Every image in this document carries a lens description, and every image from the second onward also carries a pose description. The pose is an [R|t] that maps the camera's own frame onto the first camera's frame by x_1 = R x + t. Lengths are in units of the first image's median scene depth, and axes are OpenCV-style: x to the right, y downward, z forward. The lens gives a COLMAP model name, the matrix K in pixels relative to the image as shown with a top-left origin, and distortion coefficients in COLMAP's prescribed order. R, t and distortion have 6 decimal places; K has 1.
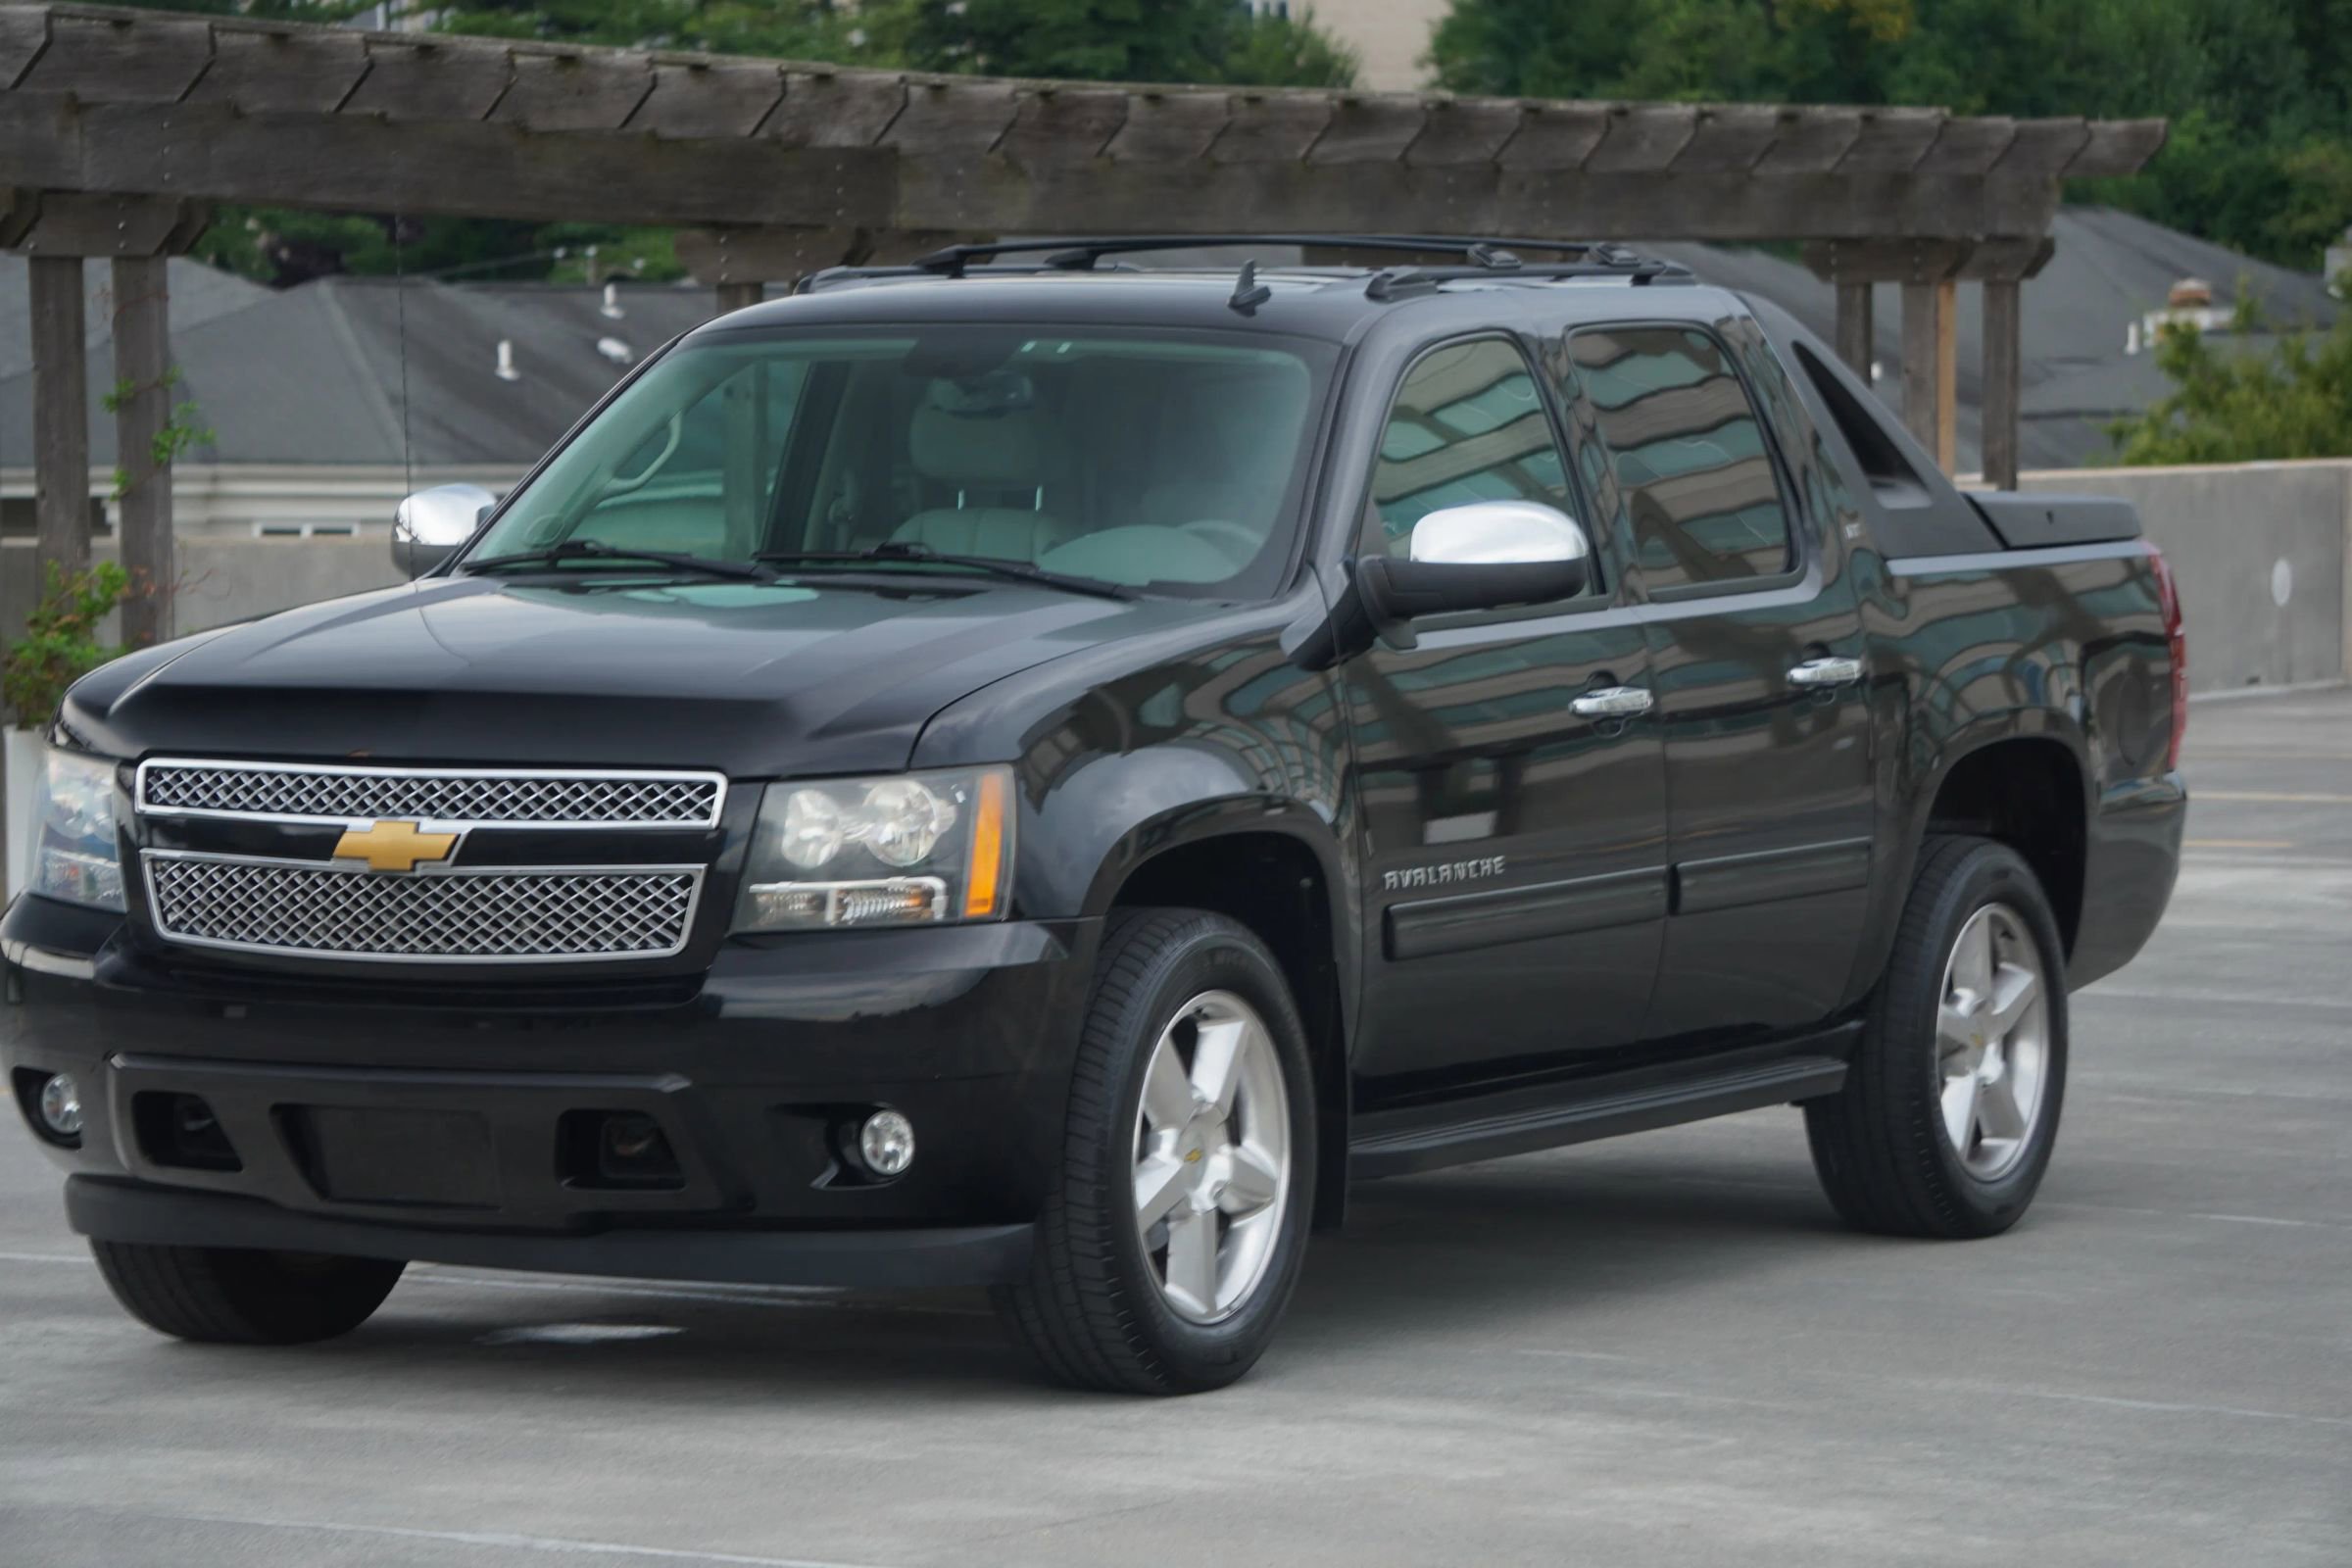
lens RADIAL K [[8141.5, 0, 1176.0], [0, 8141.5, 784.0], [0, 0, 1]] dist [0.838206, 4.681044]
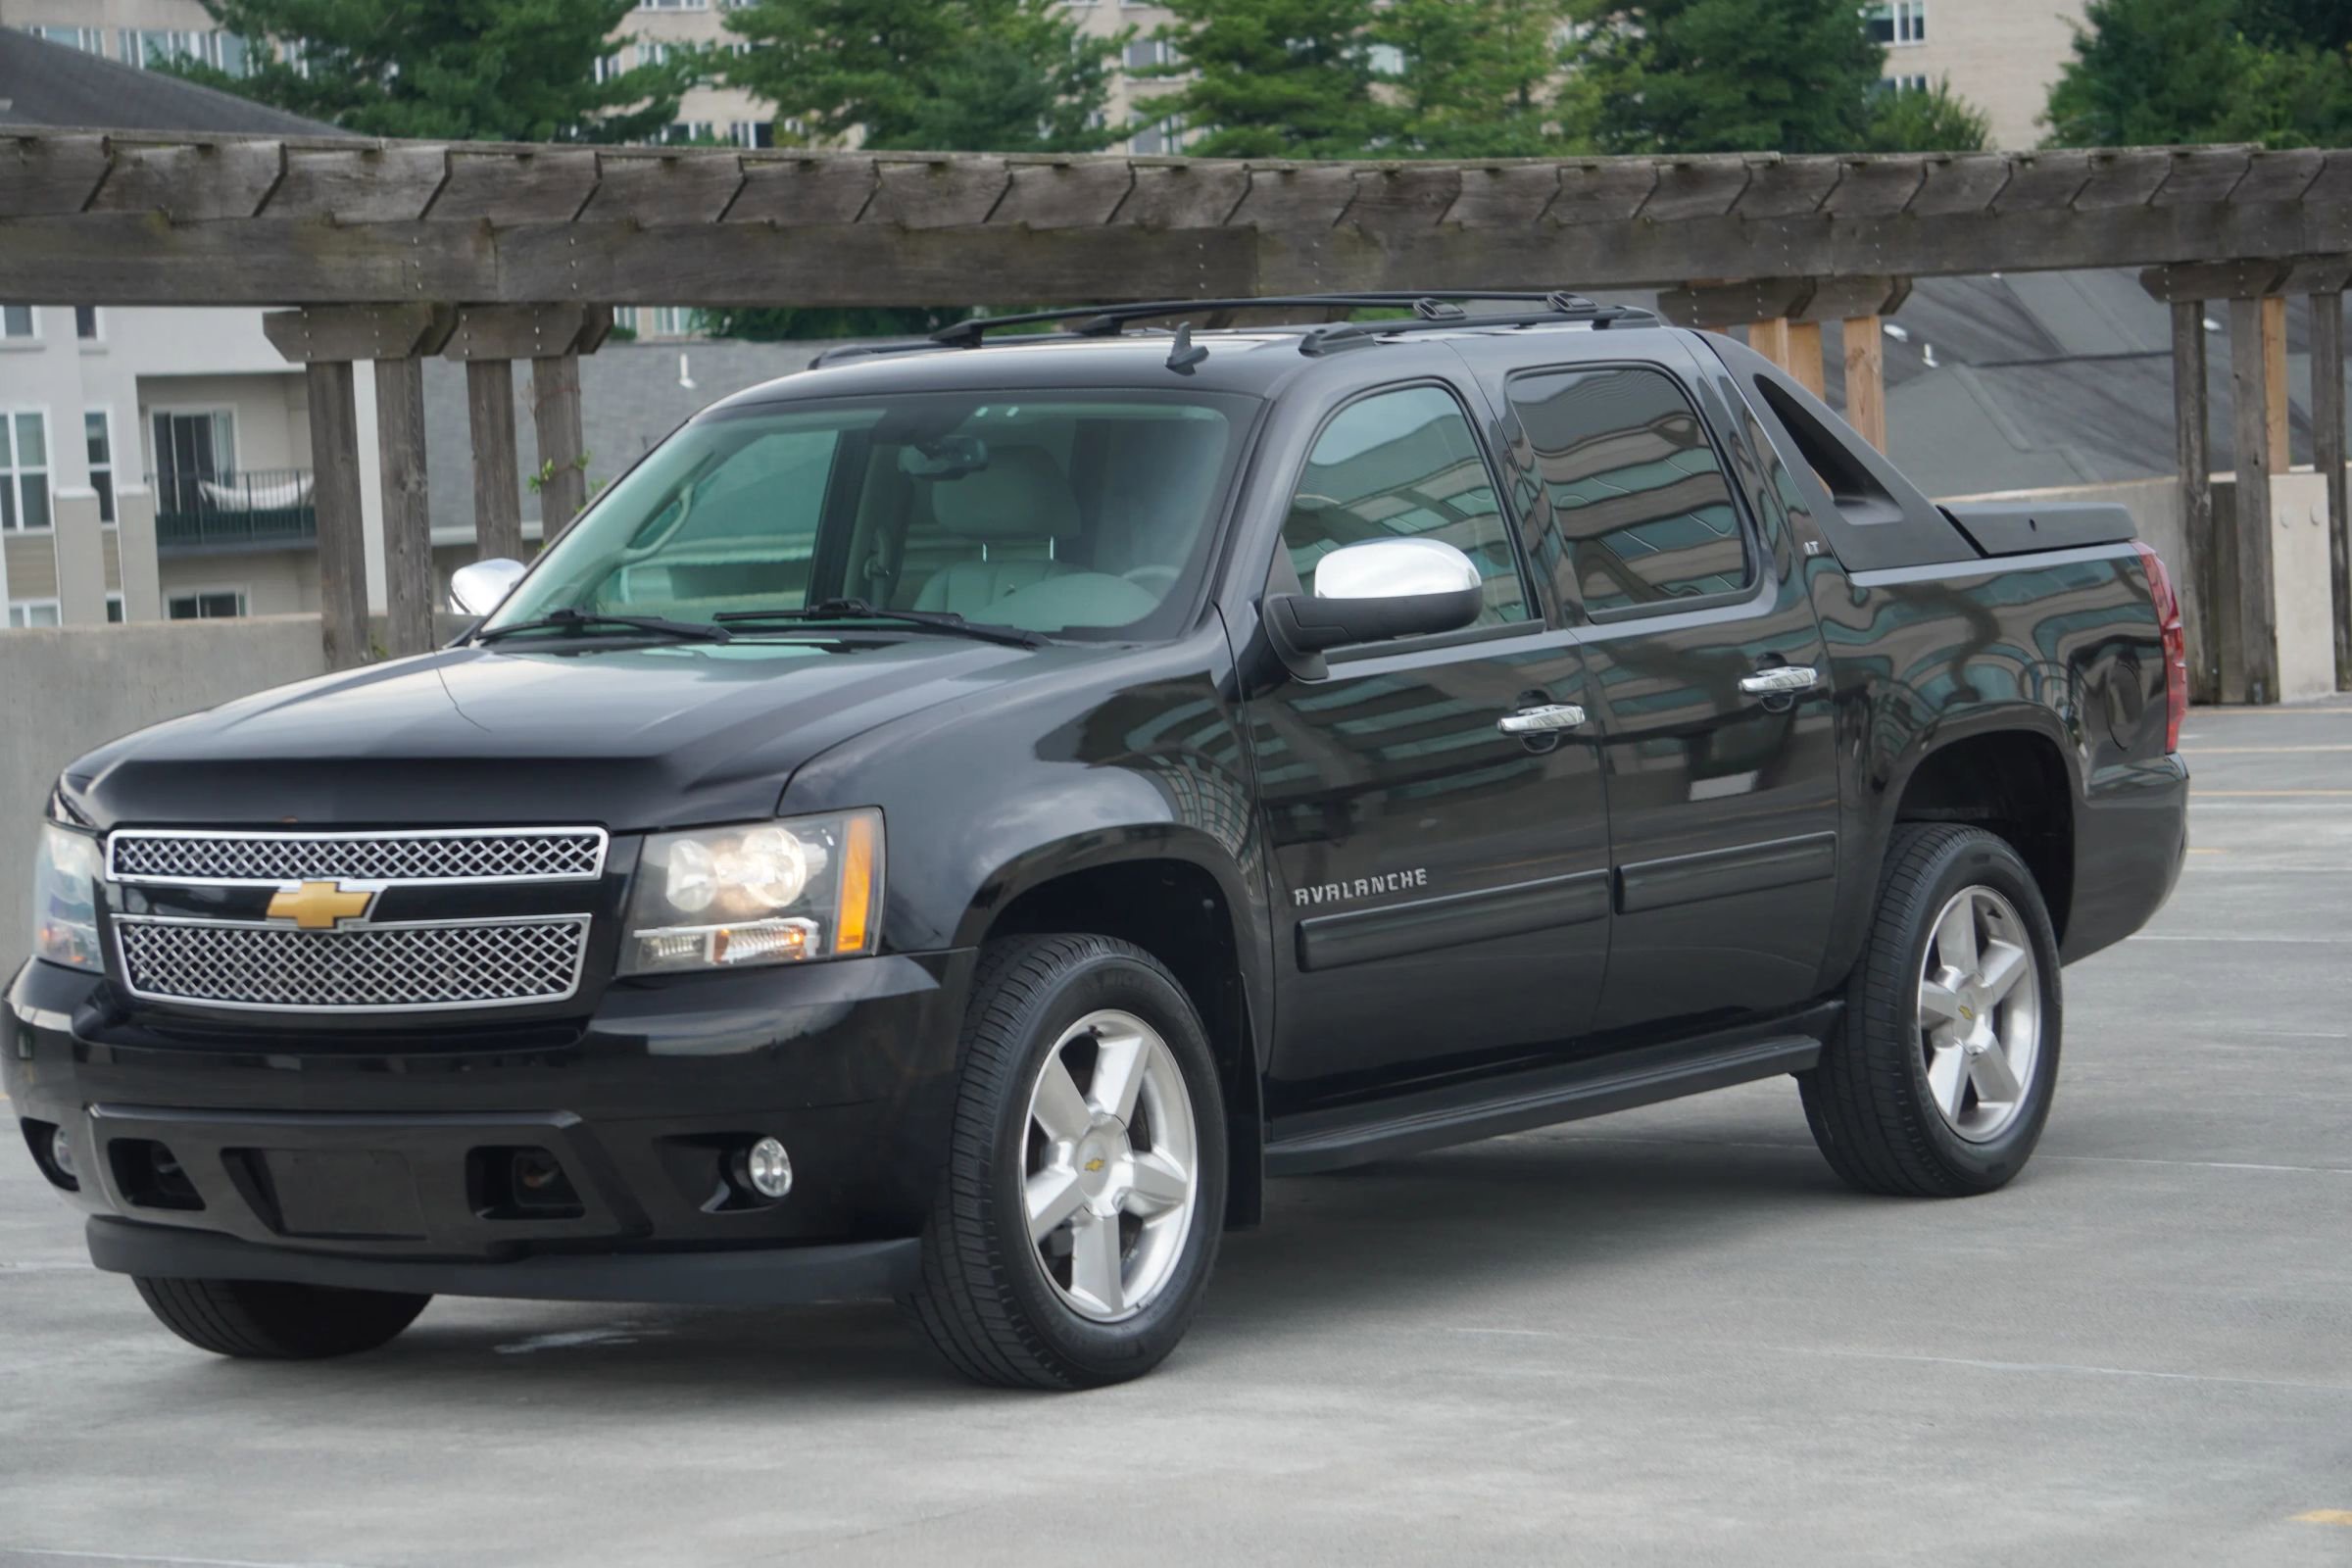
lens RADIAL K [[6827.2, 0, 1176.0], [0, 6827.2, 784.0], [0, 0, 1]] dist [0.488686, 3.392667]
pose [[0.994501, -0.037627, -0.097738, 0.098621], [0.038028, 0.999274, 0.002241, -0.005685], [0.097583, -0.005945, 0.995210, 0.105775]]
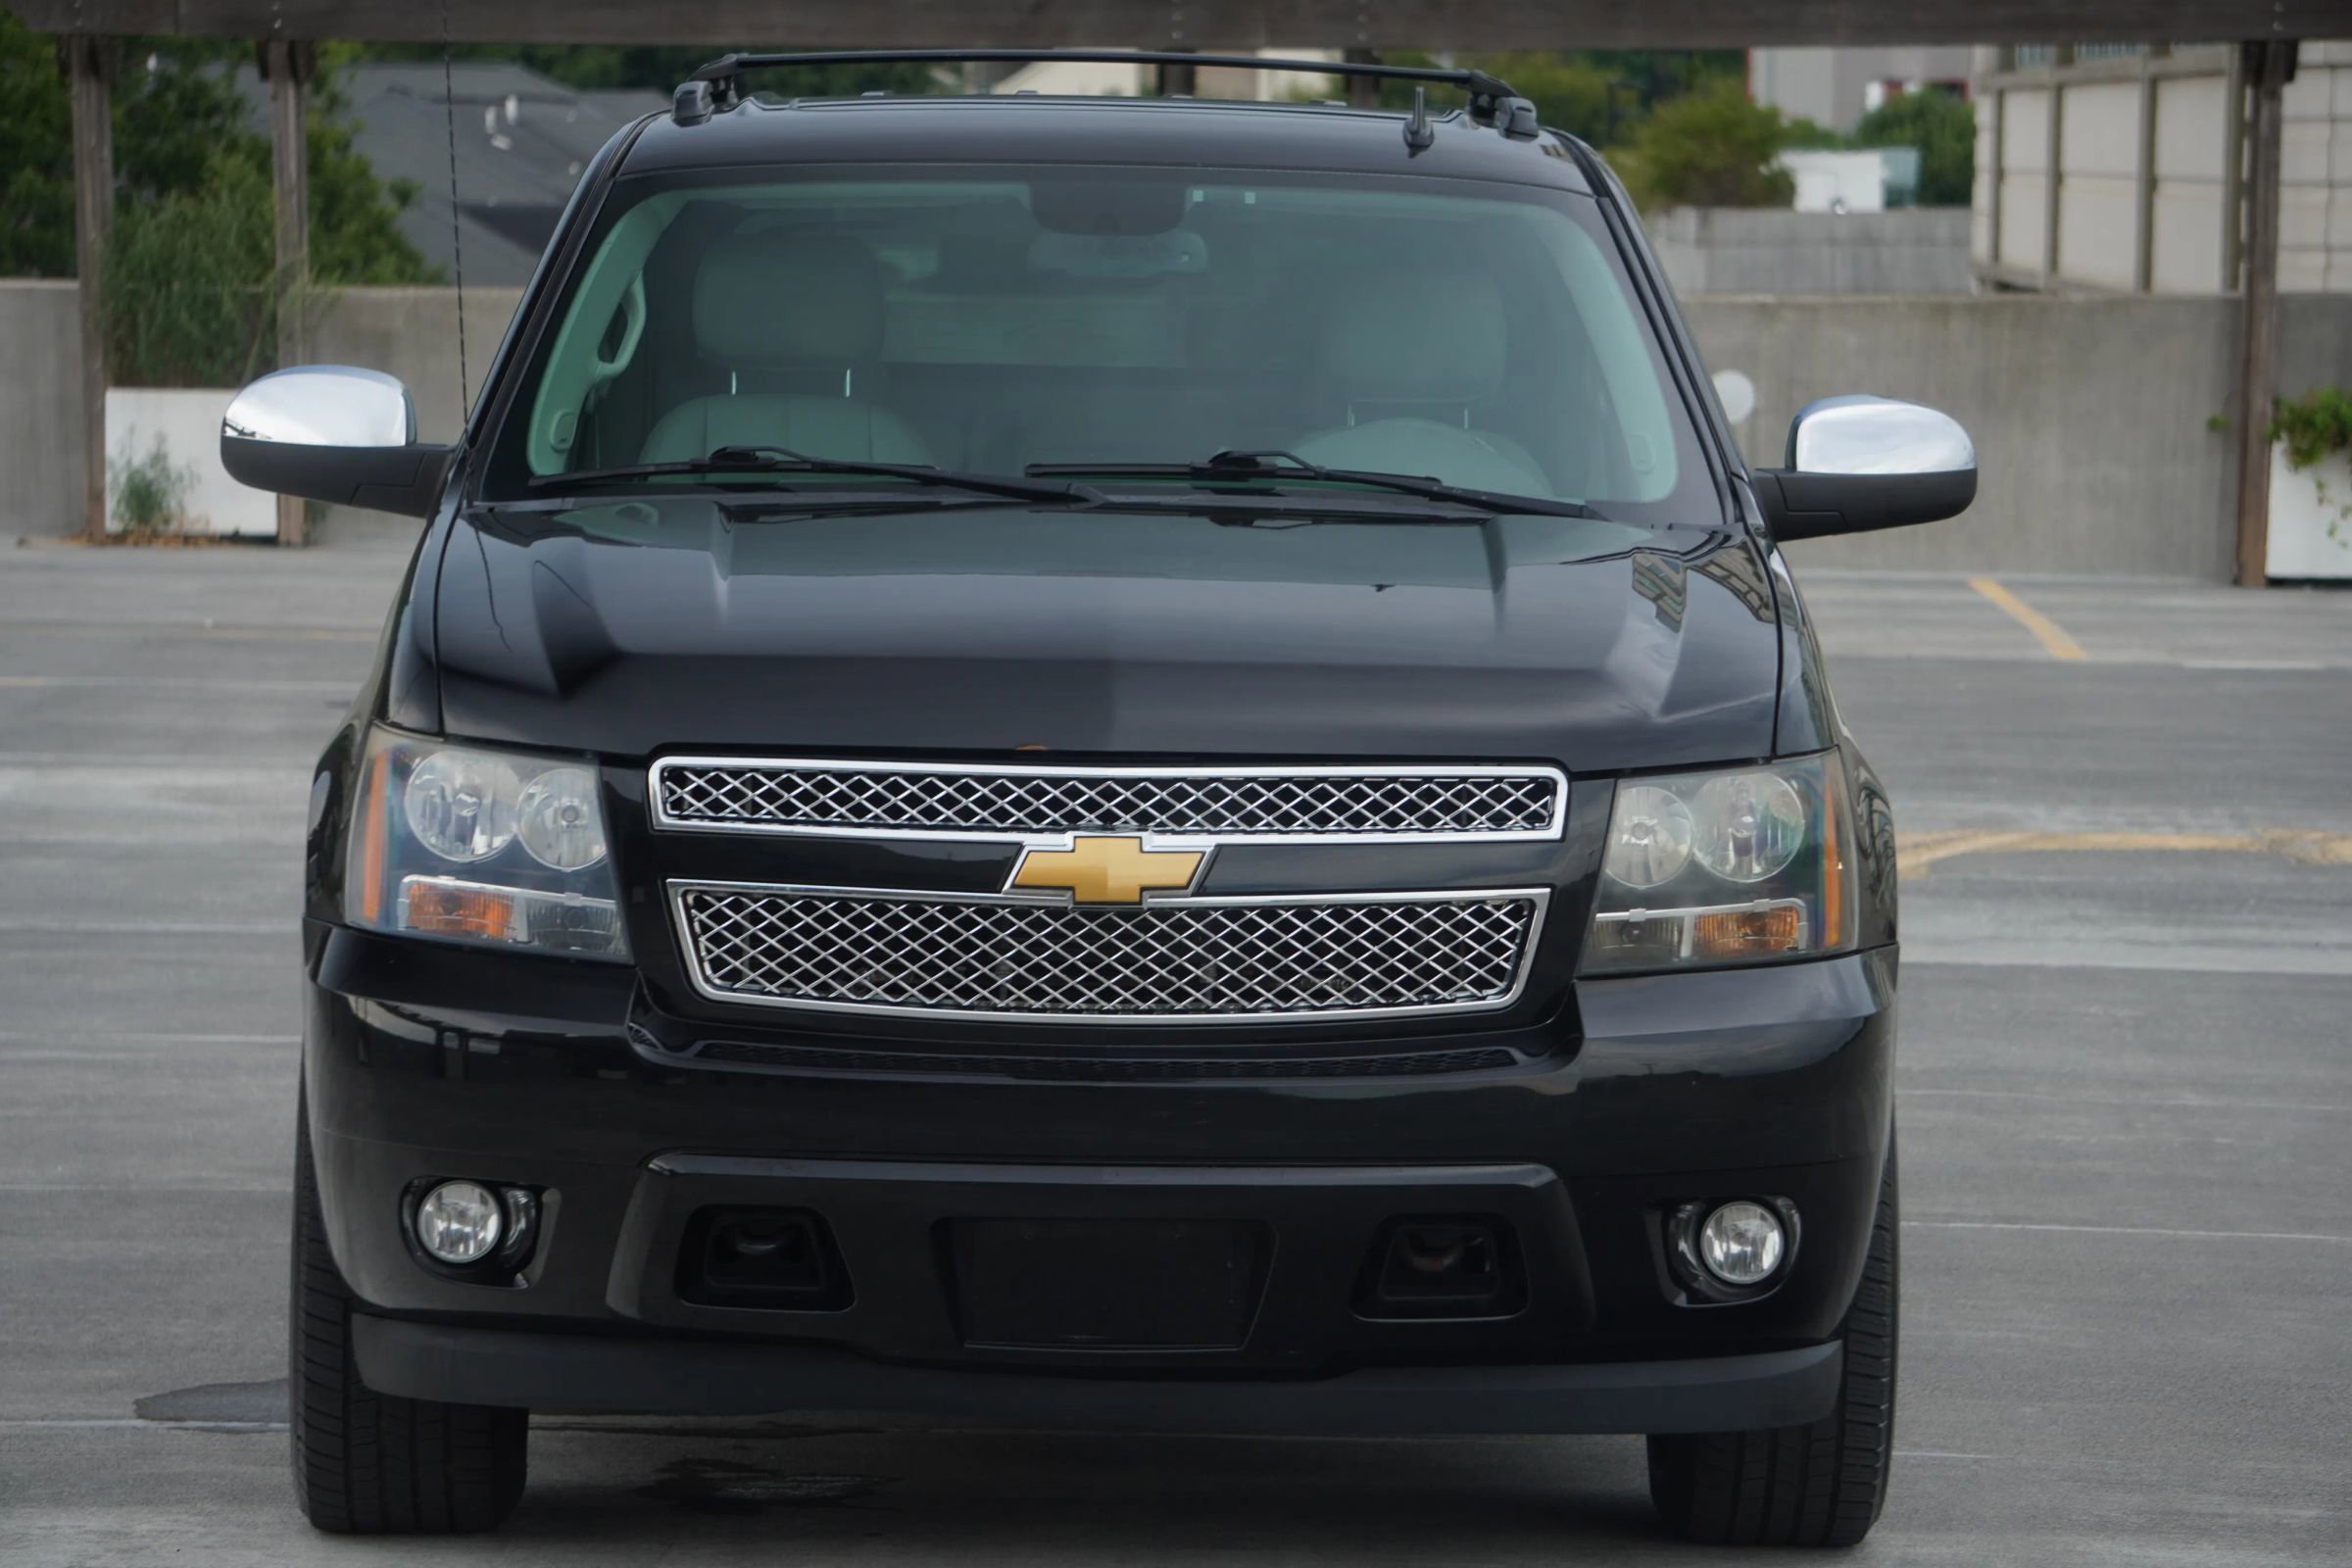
lens RADIAL K [[8743.1, 0, 1176.0], [0, 8743.1, 784.0], [0, 0, 1]] dist [0.939774, 5.242531]
pose [[0.877623, -0.019231, 0.478966, -0.442716], [0.009695, 0.999703, 0.022374, -0.017029], [-0.479254, -0.014993, 0.877548, 0.276147]]
